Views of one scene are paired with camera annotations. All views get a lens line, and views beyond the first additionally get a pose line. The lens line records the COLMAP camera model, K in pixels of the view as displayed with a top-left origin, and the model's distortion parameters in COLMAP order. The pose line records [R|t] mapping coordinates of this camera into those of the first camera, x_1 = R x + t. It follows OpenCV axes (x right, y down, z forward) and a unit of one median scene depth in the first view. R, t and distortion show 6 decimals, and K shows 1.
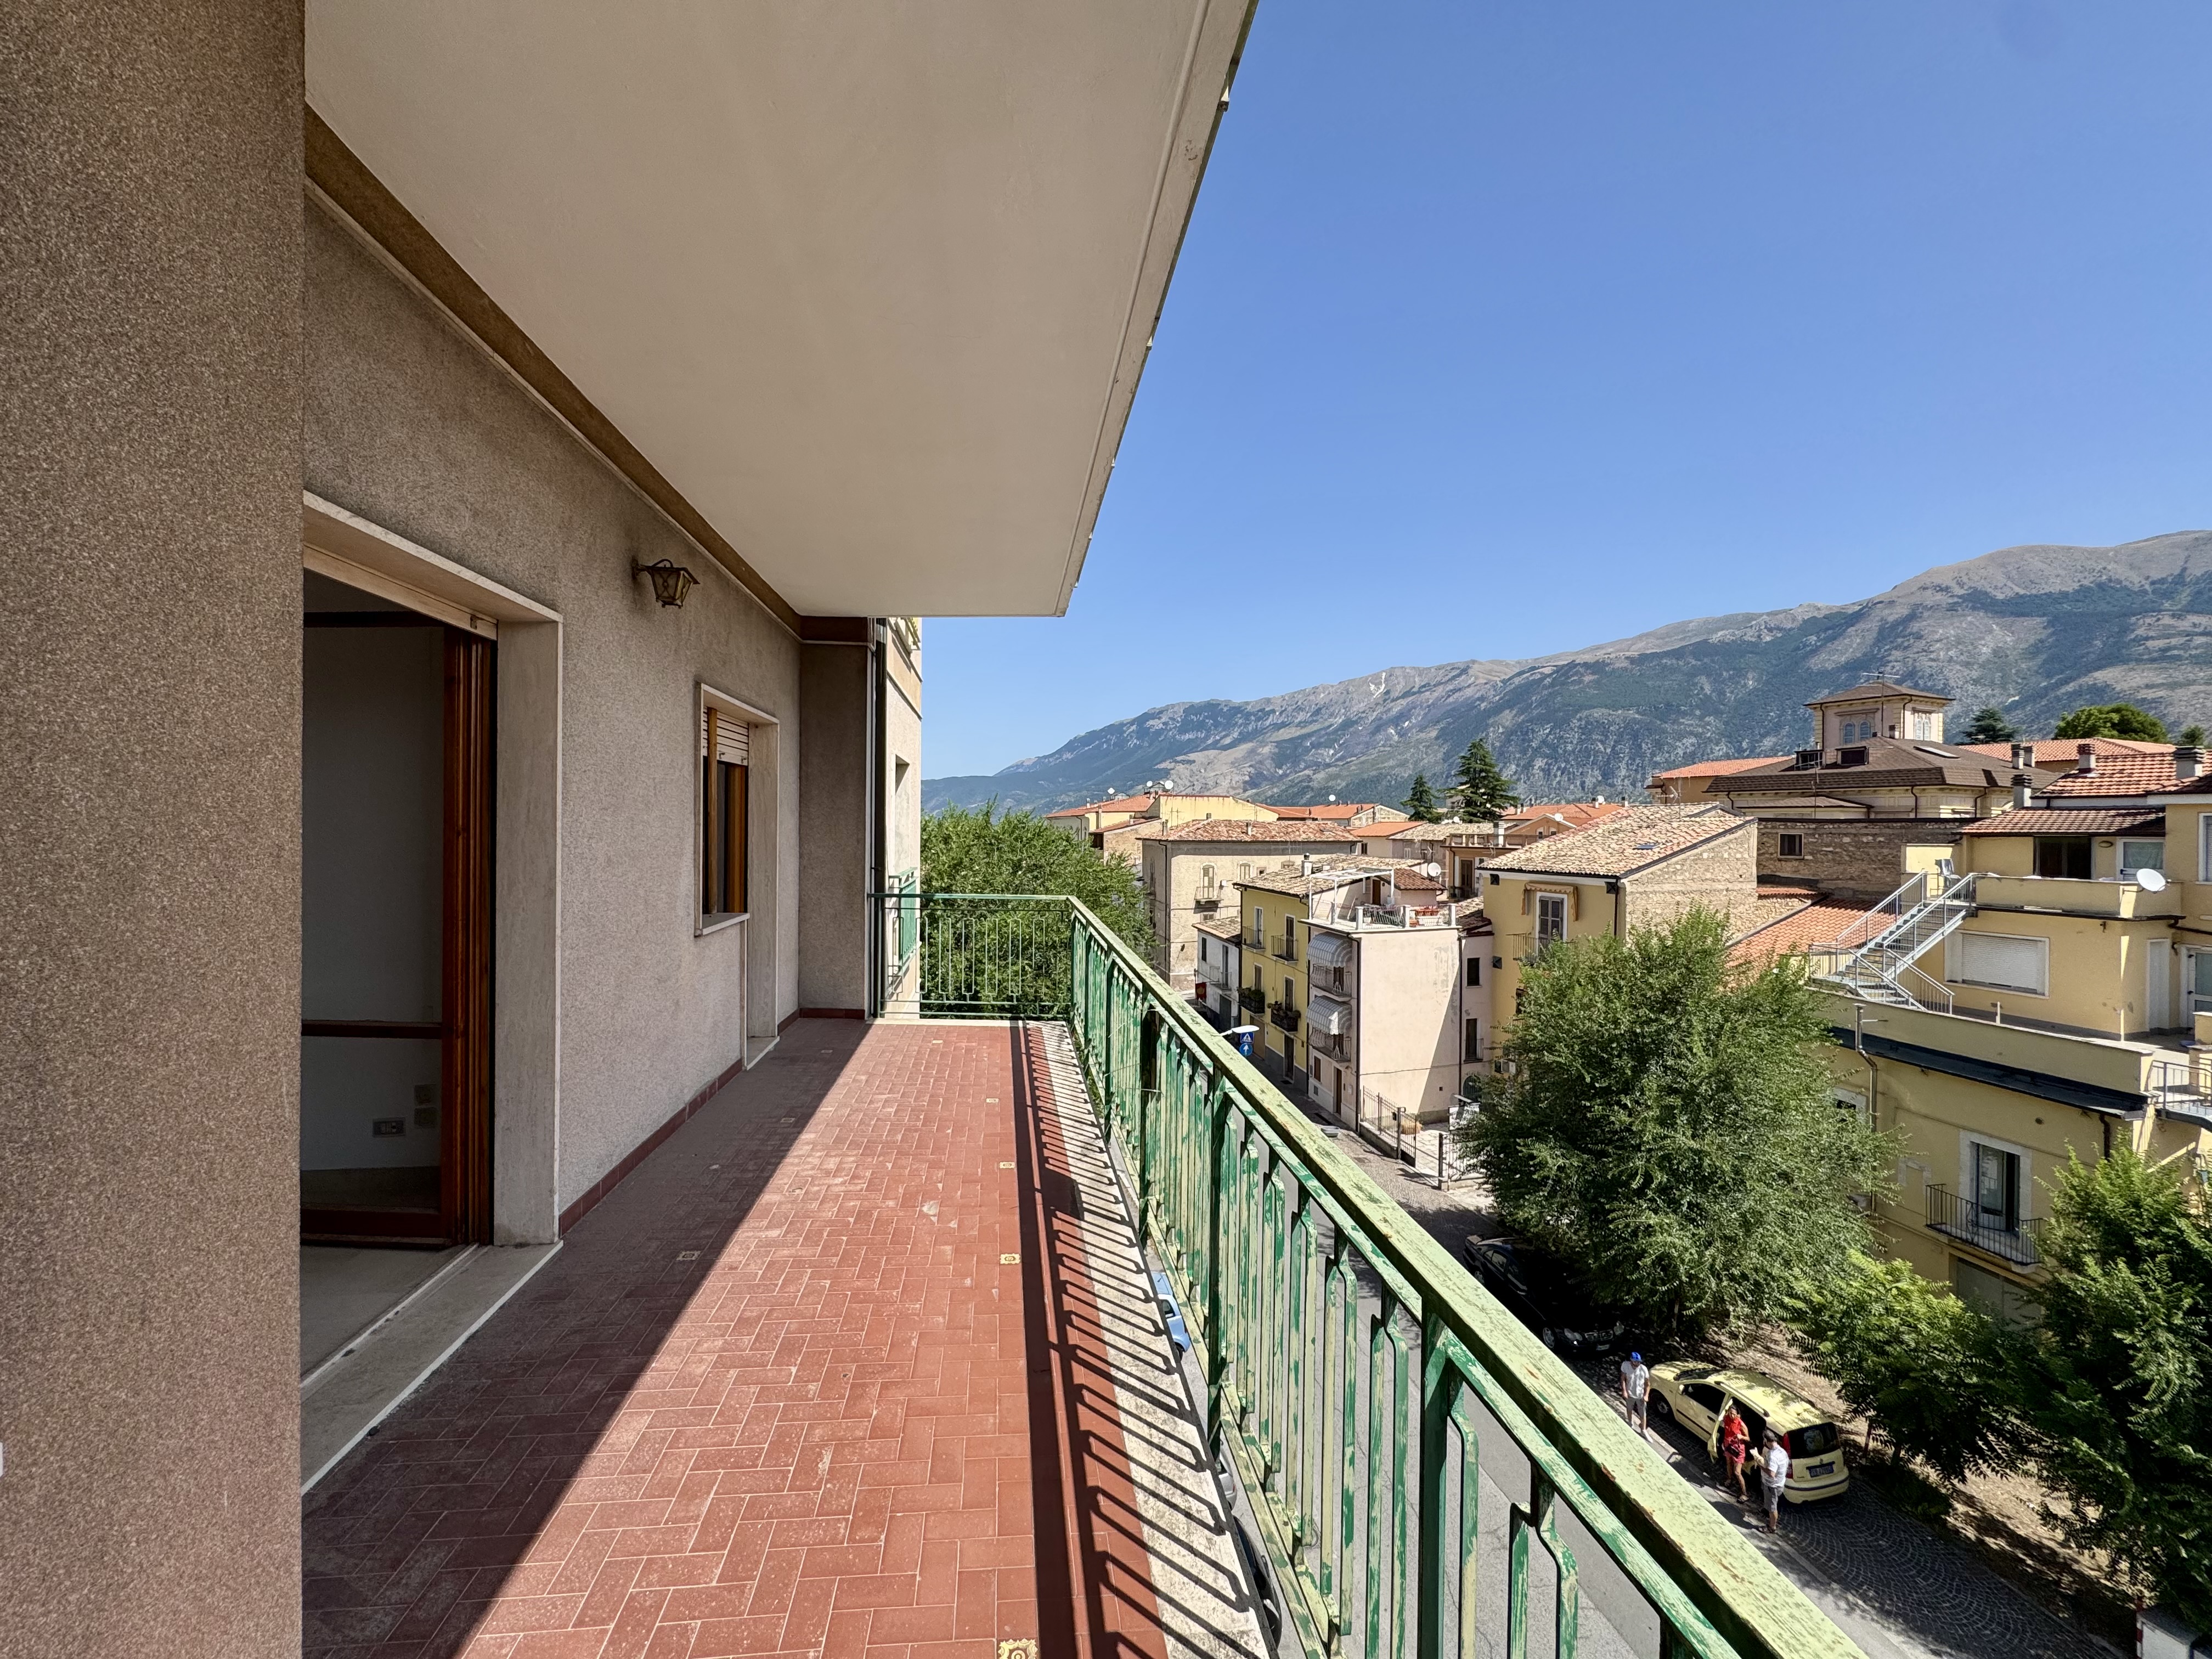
lens RADIAL K [[882.0, 0, 1103.0], [0, 882.0, 827.8], [0, 0, 1]] dist [-0.001395, -0.000421]
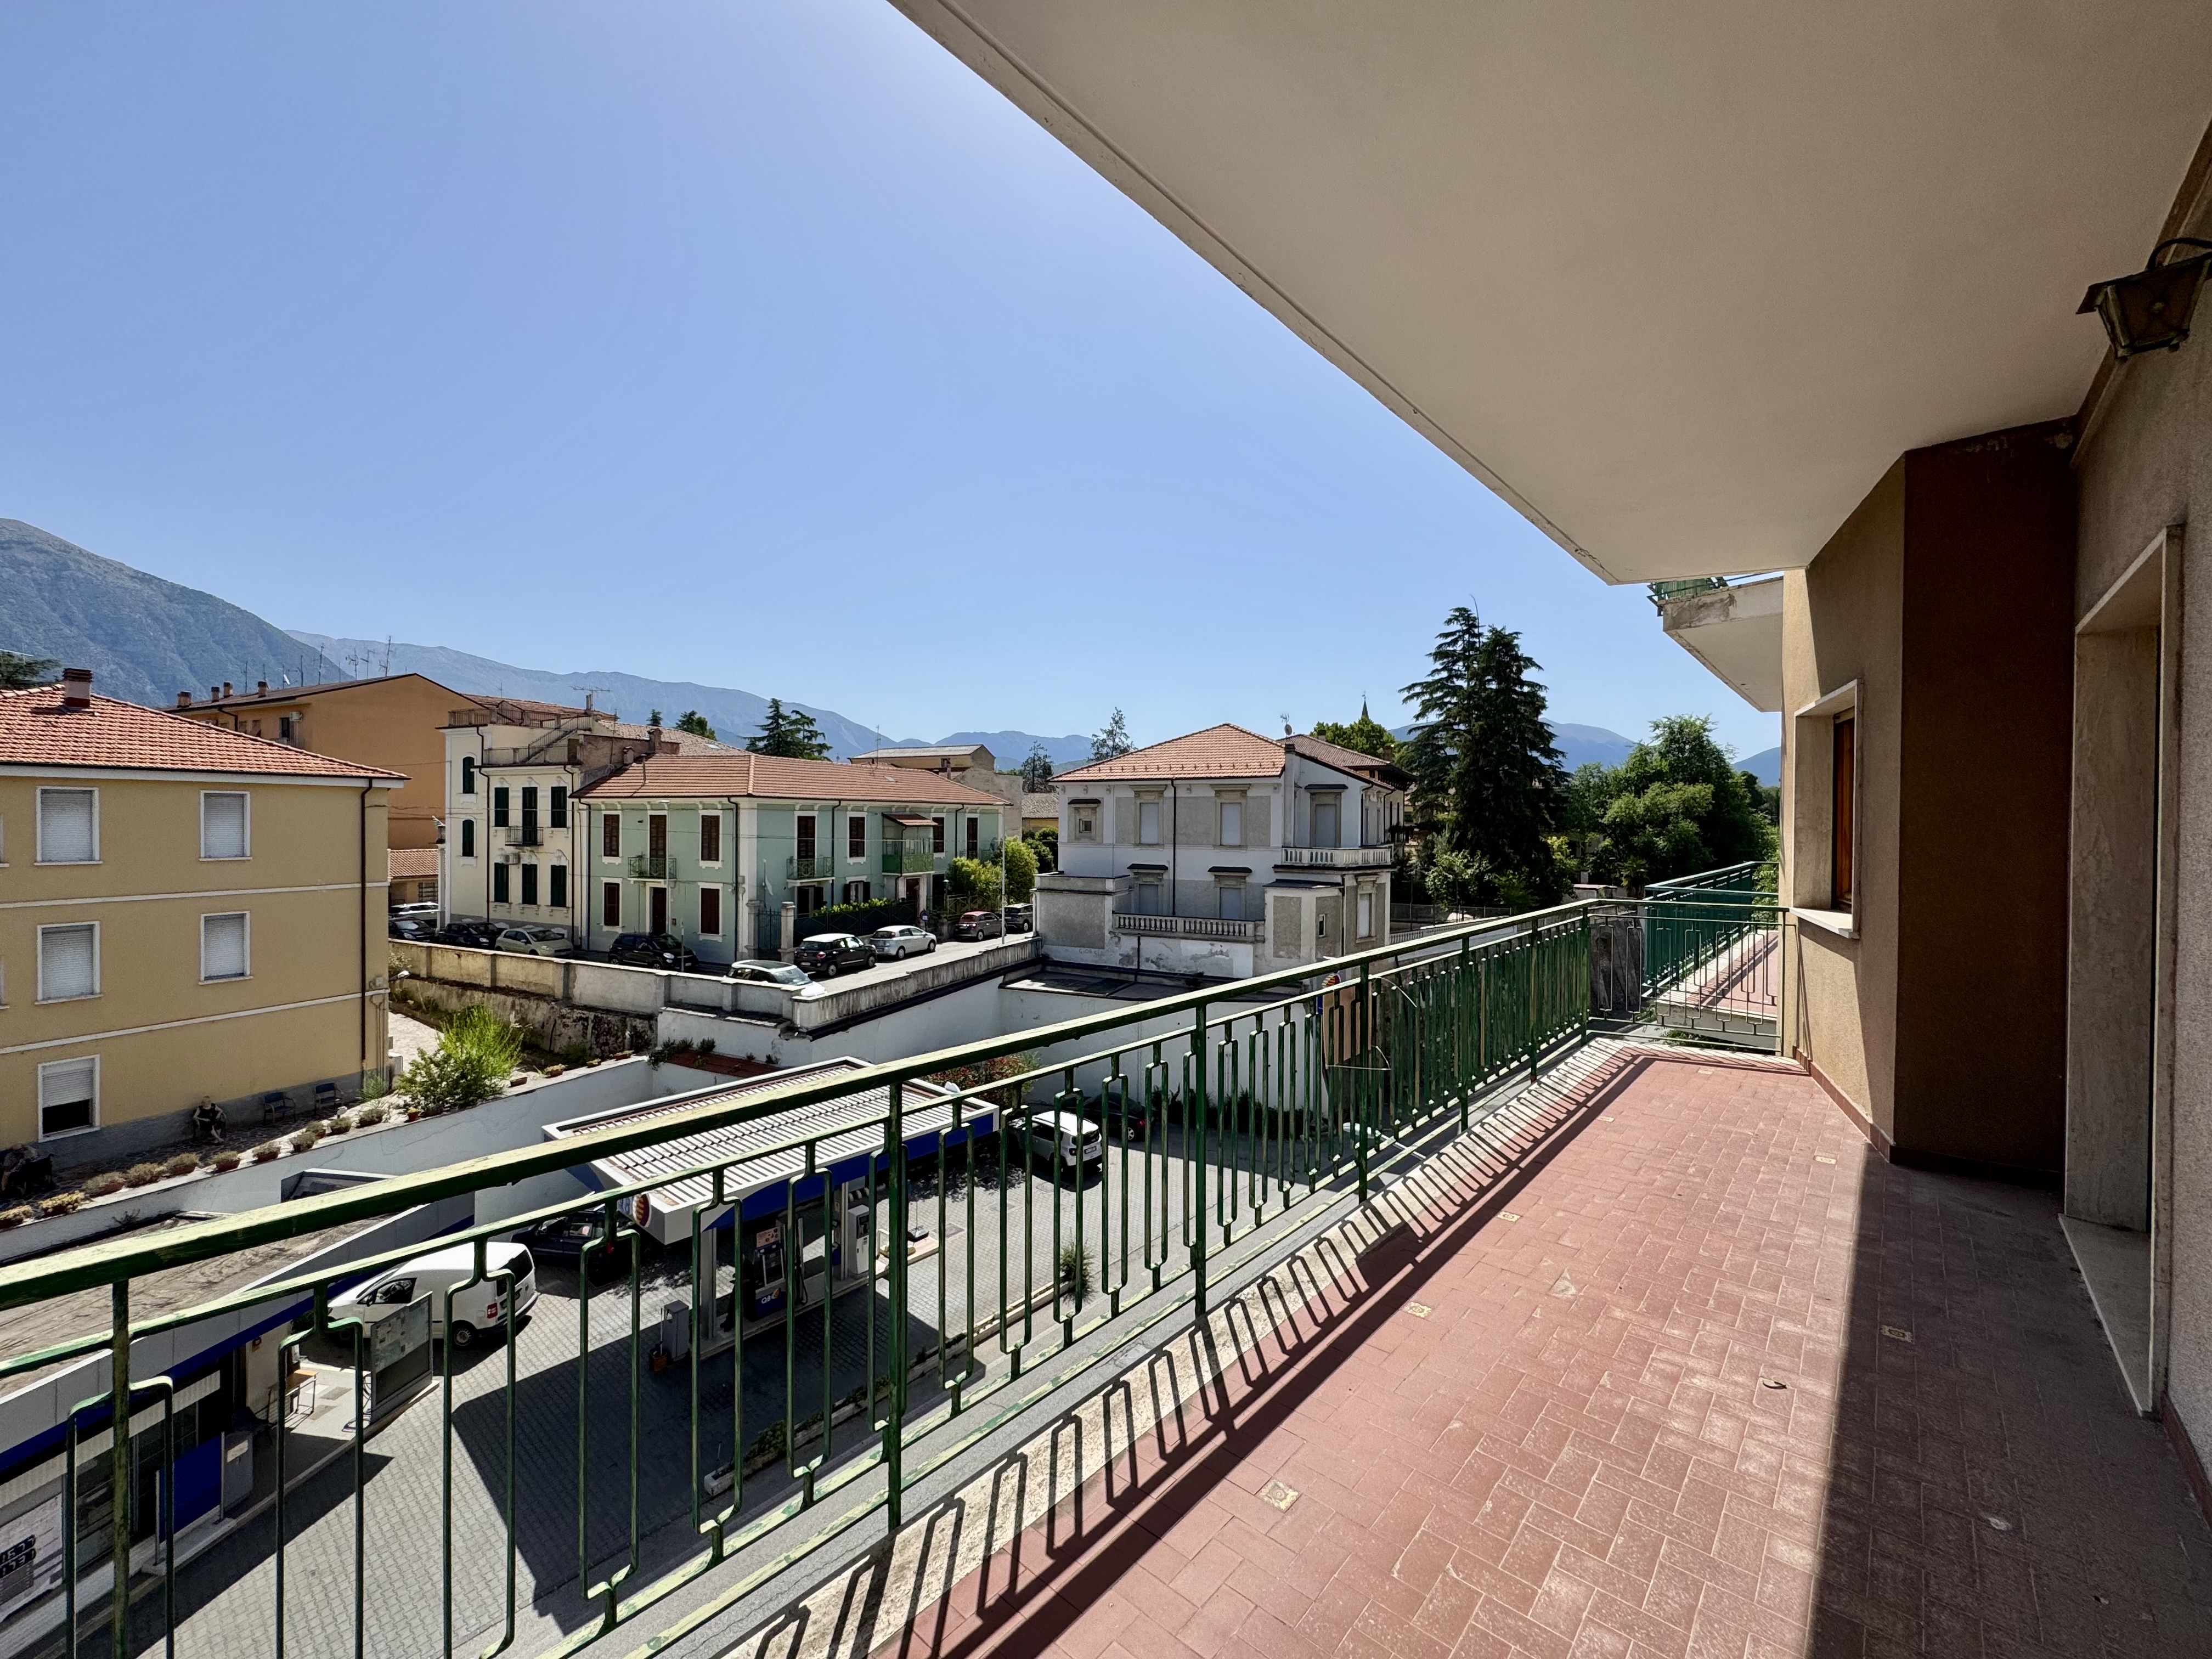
lens RADIAL K [[882.0, 0, 1103.0], [0, 882.0, 827.8], [0, 0, 1]] dist [-0.001395, -0.000421]
pose [[-0.659426, -0.019542, 0.751516, -0.509973], [-0.010969, 0.999806, 0.016373, -0.001623], [-0.751690, 0.002553, -0.659512, 1.829079]]
